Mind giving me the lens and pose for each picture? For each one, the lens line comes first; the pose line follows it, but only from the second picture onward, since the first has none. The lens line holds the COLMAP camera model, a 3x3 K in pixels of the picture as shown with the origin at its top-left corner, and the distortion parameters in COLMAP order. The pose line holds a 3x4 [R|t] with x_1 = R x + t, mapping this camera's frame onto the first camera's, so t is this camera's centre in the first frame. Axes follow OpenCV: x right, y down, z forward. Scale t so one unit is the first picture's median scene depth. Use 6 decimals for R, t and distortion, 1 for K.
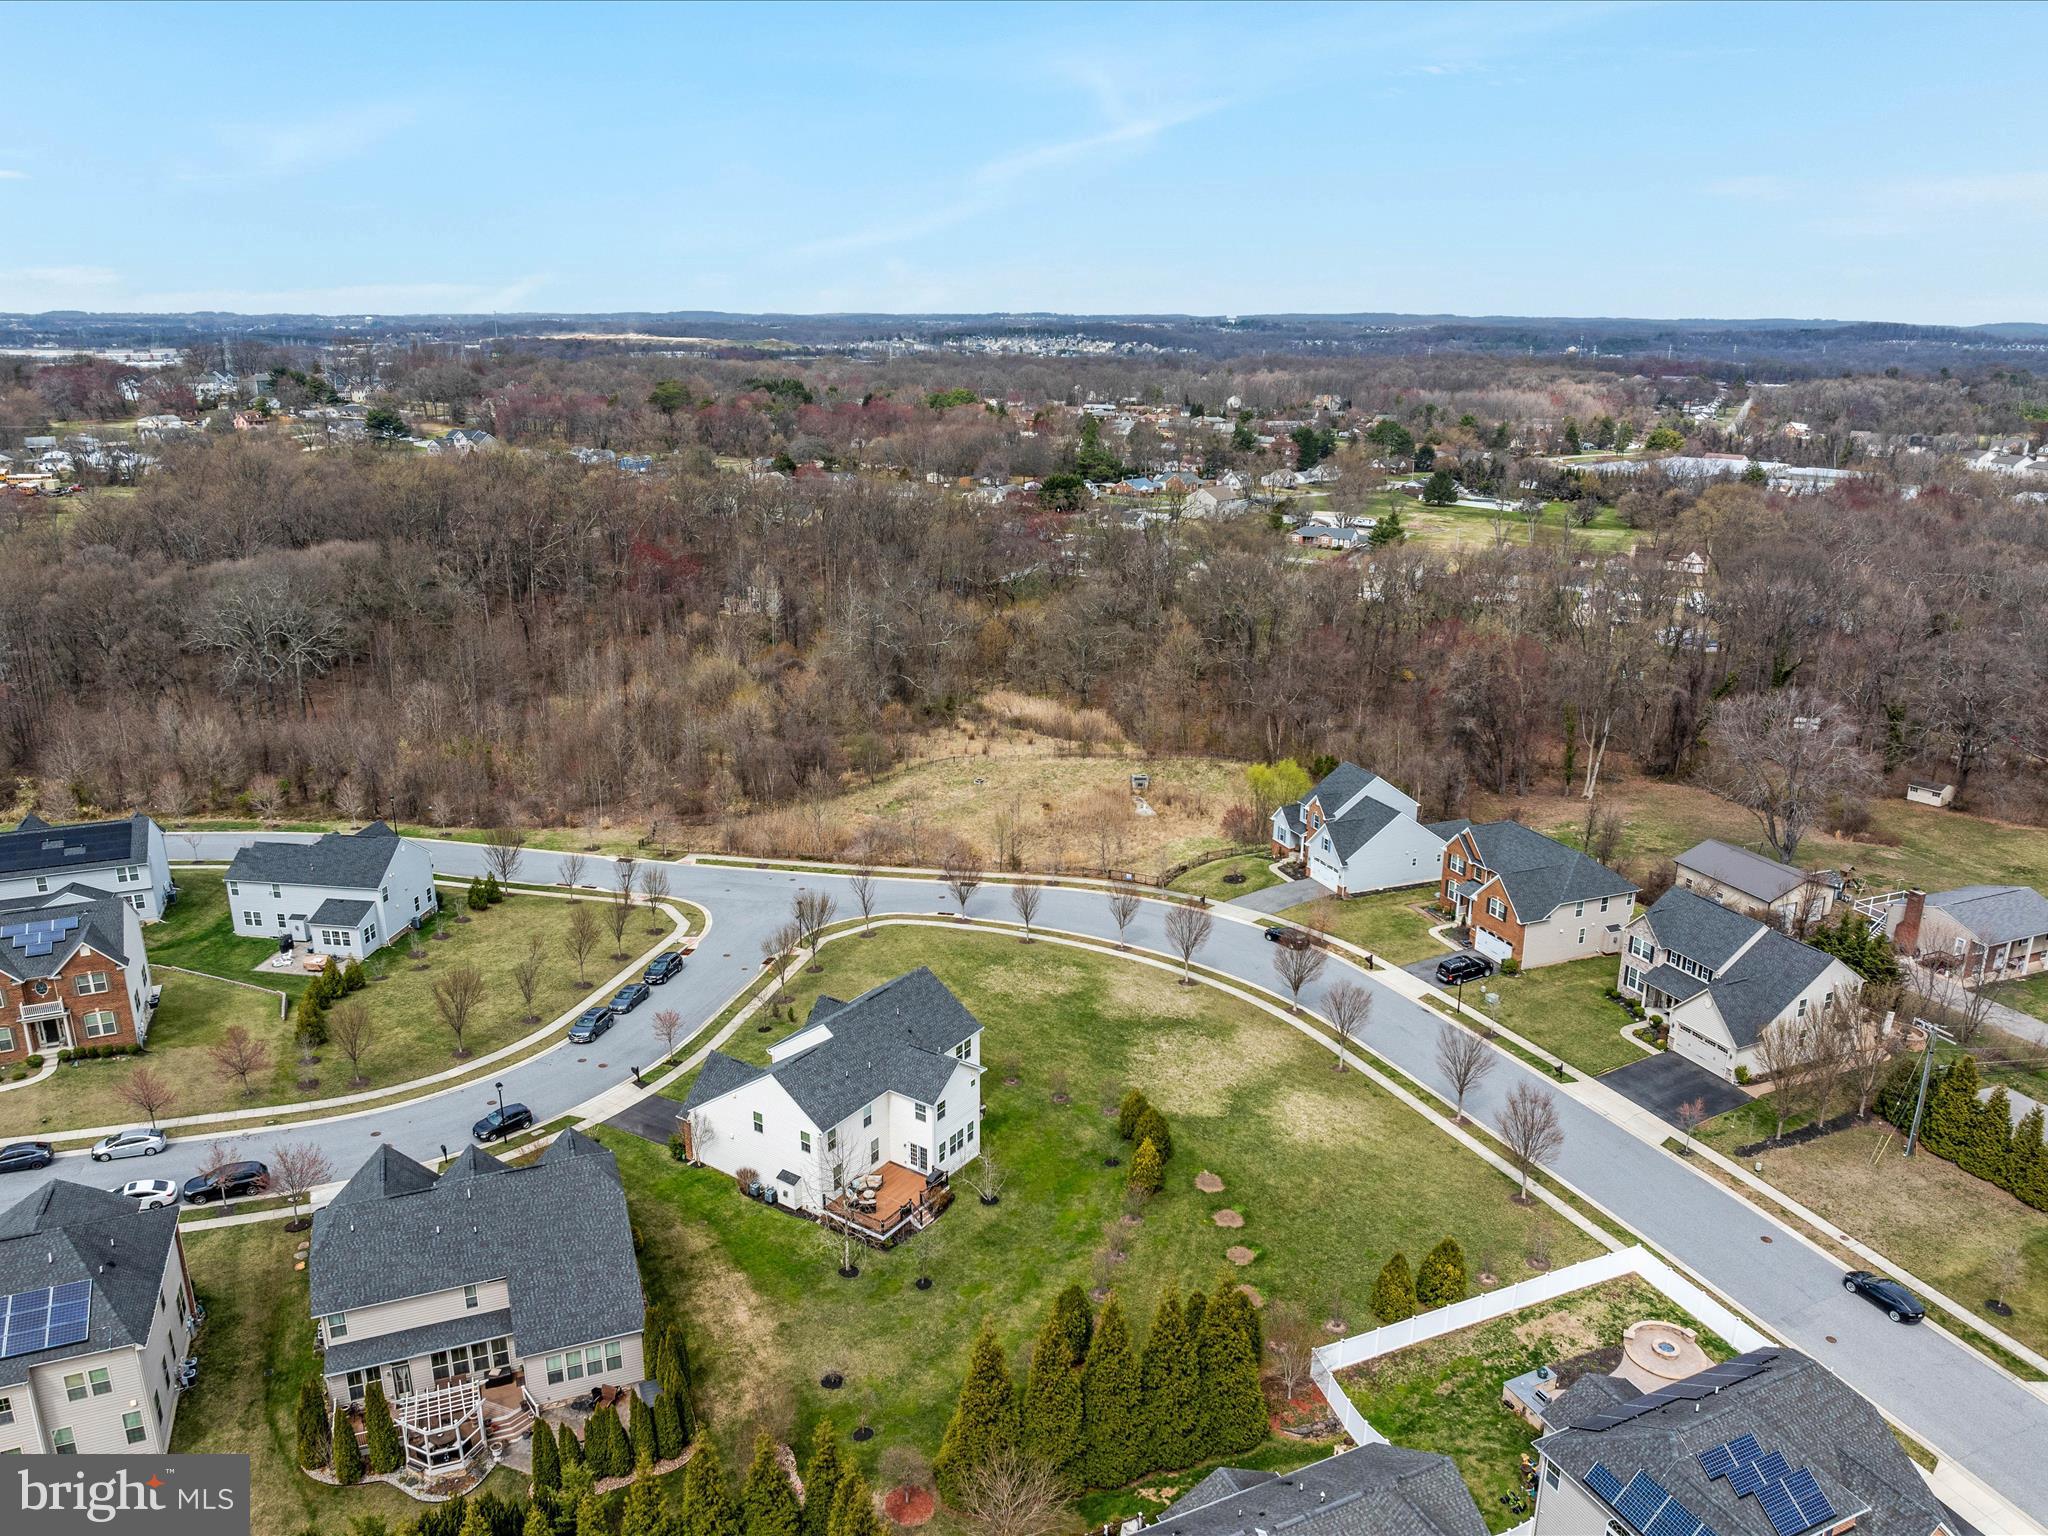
lens RADIAL K [[1443.8, 0, 1026.4], [0, 1443.8, 765.1], [0, 0, 1]] dist [-0.037032, 0.000303]
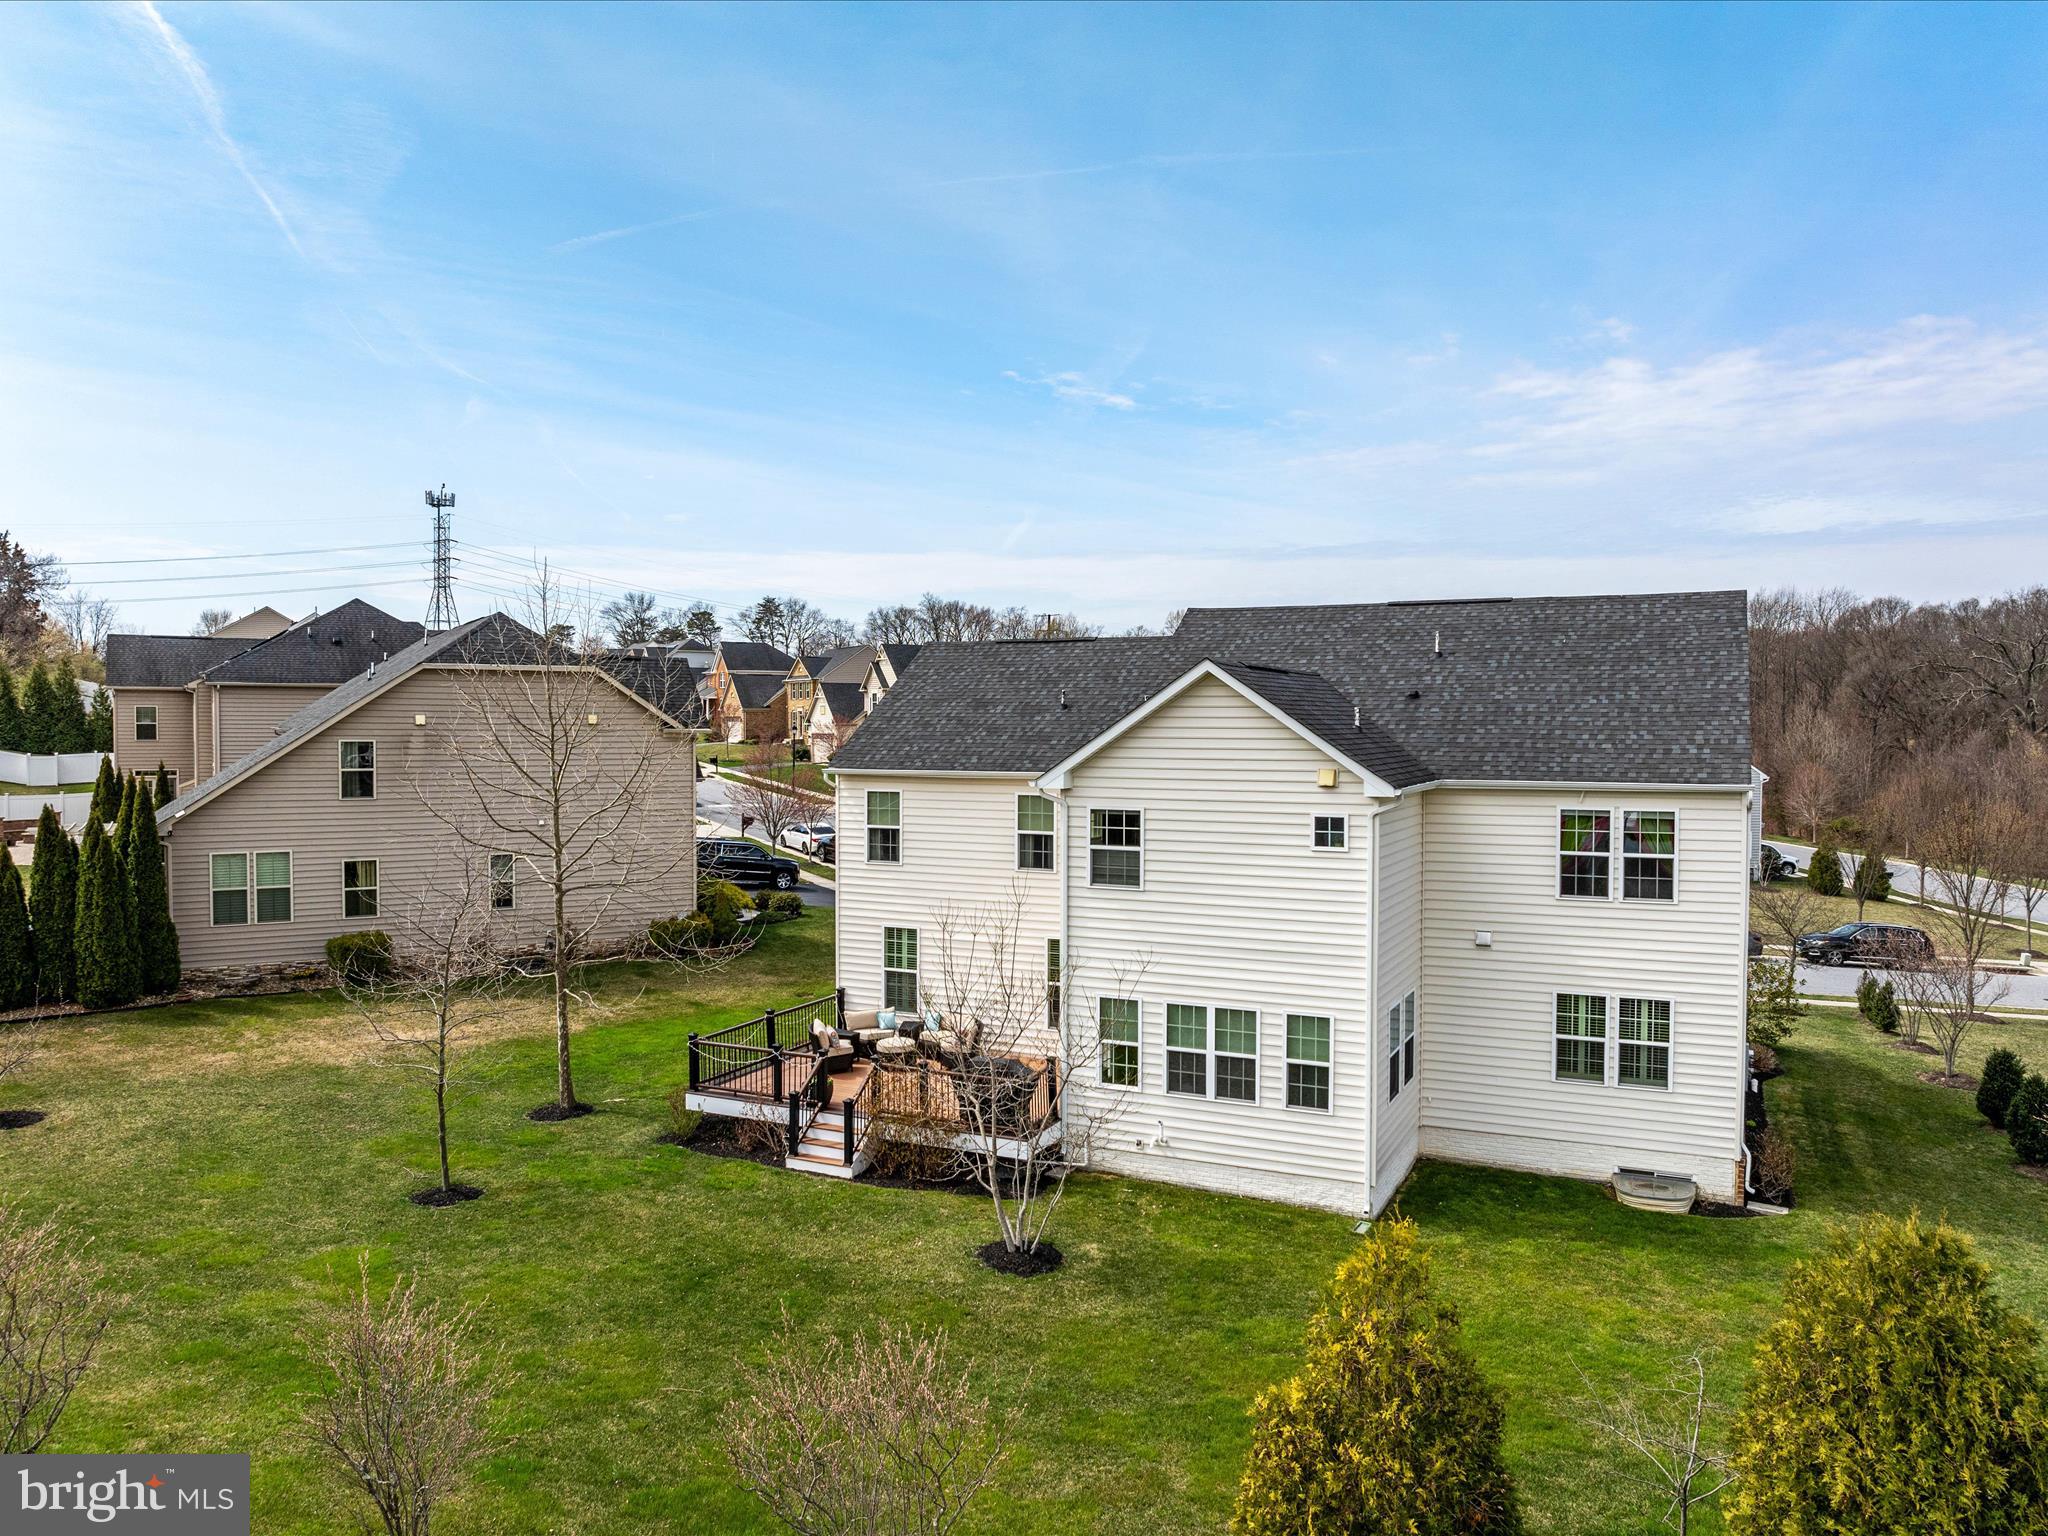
lens RADIAL K [[1443.8, 0, 1023.1], [0, 1443.8, 758.9], [0, 0, 1]] dist [-0.037032, 0.000303]
pose [[0.142983, 0.021585, -0.989490, 0.140370], [-0.289558, 0.956931, -0.020966, 0.177938], [0.946421, 0.289513, 0.143075, 0.716062]]
